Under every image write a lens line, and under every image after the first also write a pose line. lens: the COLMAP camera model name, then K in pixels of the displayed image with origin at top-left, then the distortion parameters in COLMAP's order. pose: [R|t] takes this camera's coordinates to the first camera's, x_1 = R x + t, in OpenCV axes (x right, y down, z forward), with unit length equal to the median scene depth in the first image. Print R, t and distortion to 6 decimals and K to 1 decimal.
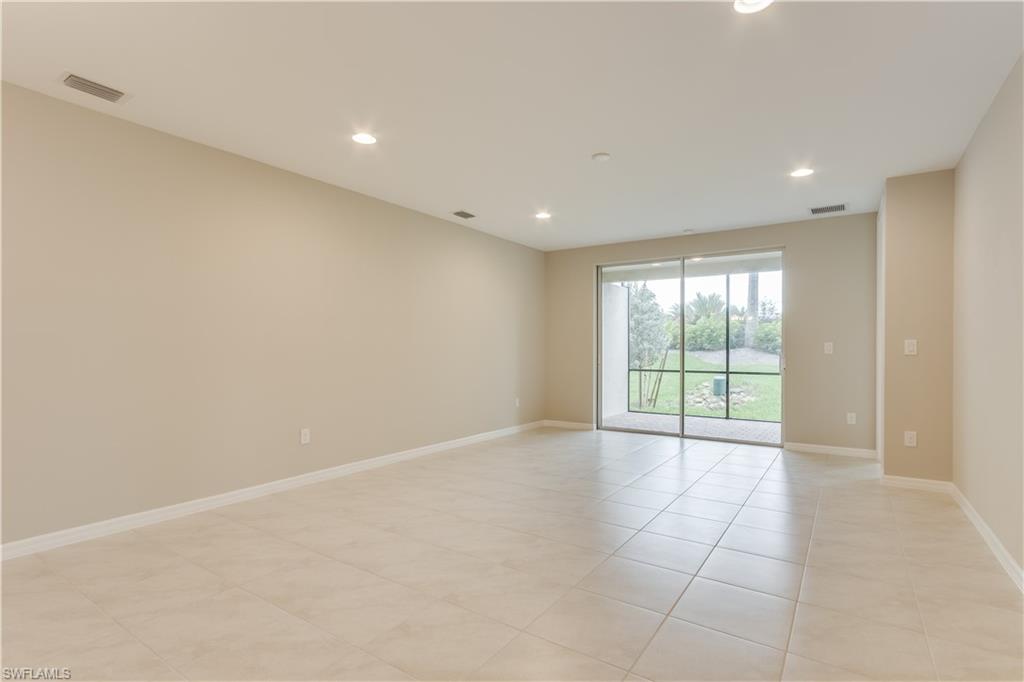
lens RADIAL K [[499.3, 0, 516.1], [0, 499.3, 346.5], [0, 0, 1]] dist [-0.006859, 0.001796]
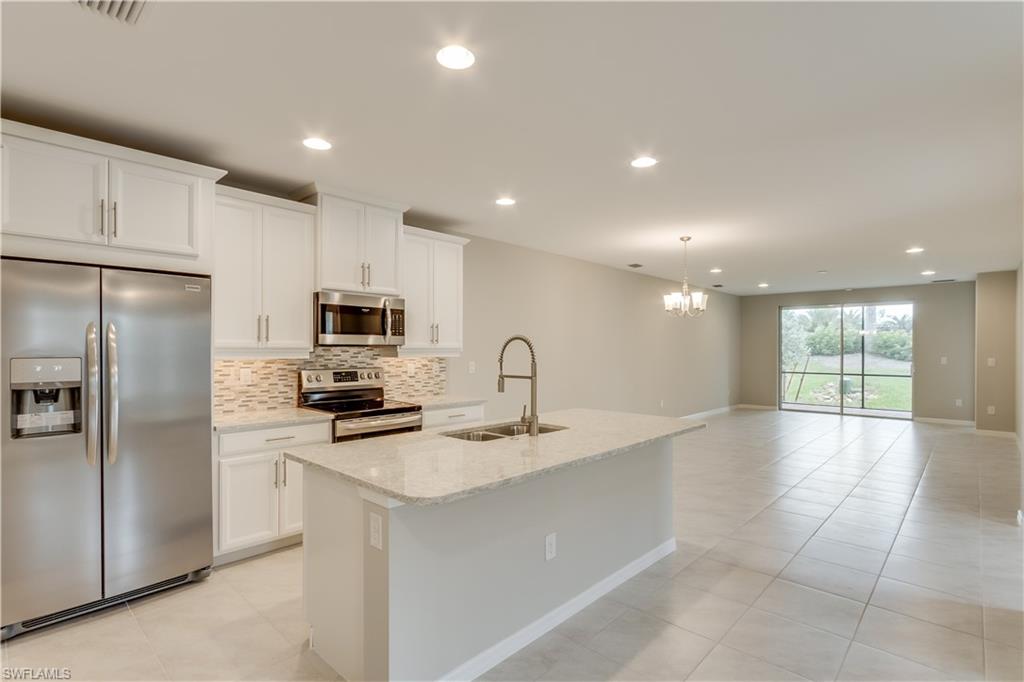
lens RADIAL K [[499.3, 0, 515.0], [0, 499.3, 347.6], [0, 0, 1]] dist [-0.006859, 0.001796]
pose [[0.987851, 0.000374, -0.155402, -0.470527], [-0.000148, 0.999999, 0.001470, -0.037570], [0.155403, -0.001429, 0.987850, -0.766354]]
